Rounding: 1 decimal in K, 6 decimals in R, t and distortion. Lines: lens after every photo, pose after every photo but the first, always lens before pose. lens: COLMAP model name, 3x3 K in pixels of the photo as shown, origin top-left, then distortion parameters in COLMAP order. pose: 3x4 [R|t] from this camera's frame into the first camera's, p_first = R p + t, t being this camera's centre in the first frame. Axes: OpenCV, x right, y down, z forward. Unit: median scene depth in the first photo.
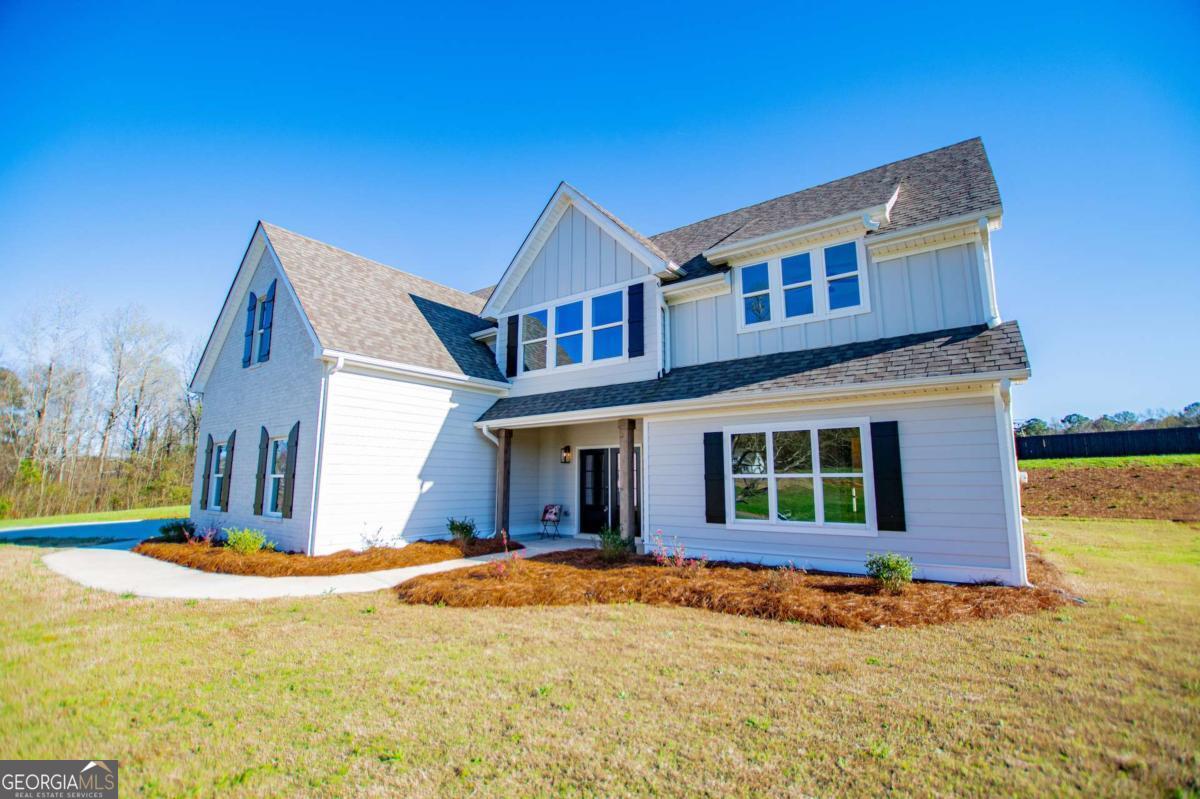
lens RADIAL K [[538.5, 0, 600.0], [0, 538.5, 399.5], [0, 0, 1]] dist [-0.001503, 0.000001]
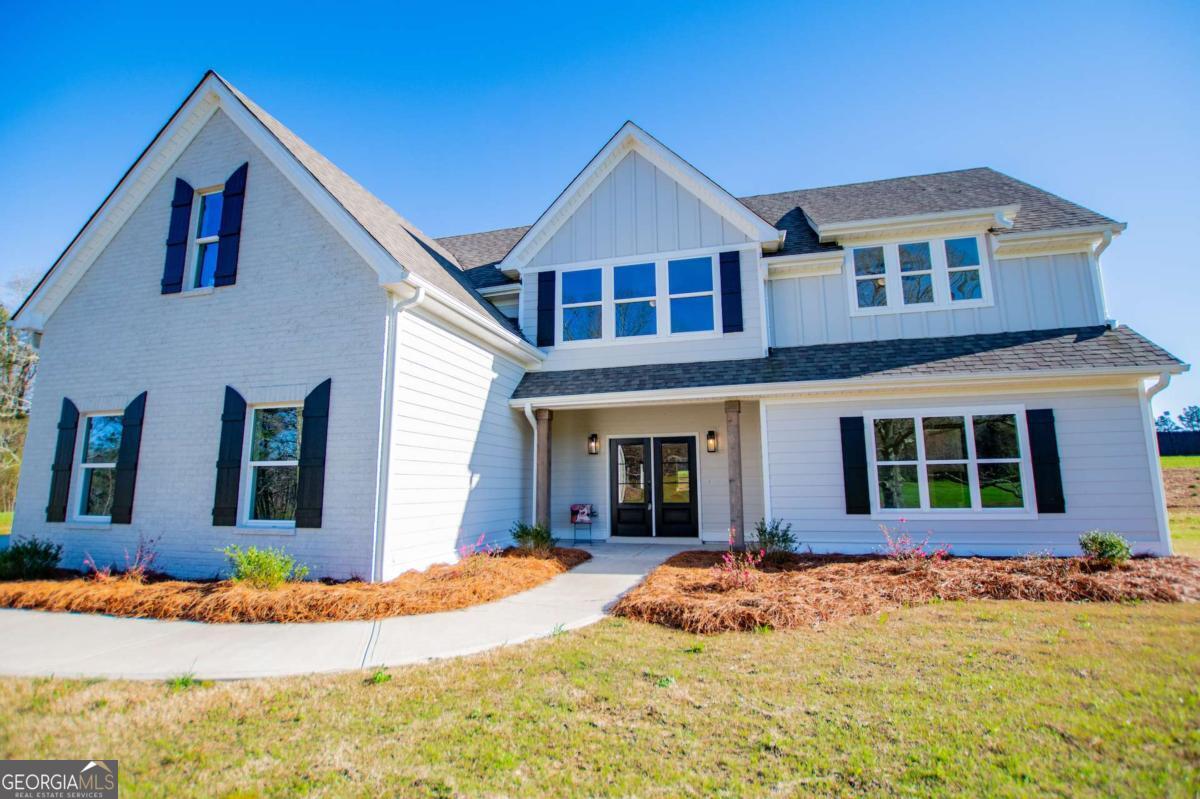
lens RADIAL K [[535.9, 0, 602.5], [0, 535.9, 407.7], [0, 0, 1]] dist [-0.019149, -0.000122]
pose [[0.925142, 0.046248, 0.376794, -0.469455], [-0.047171, 0.998864, -0.006783, 0.062496], [-0.376680, -0.011499, 0.926272, 0.271033]]
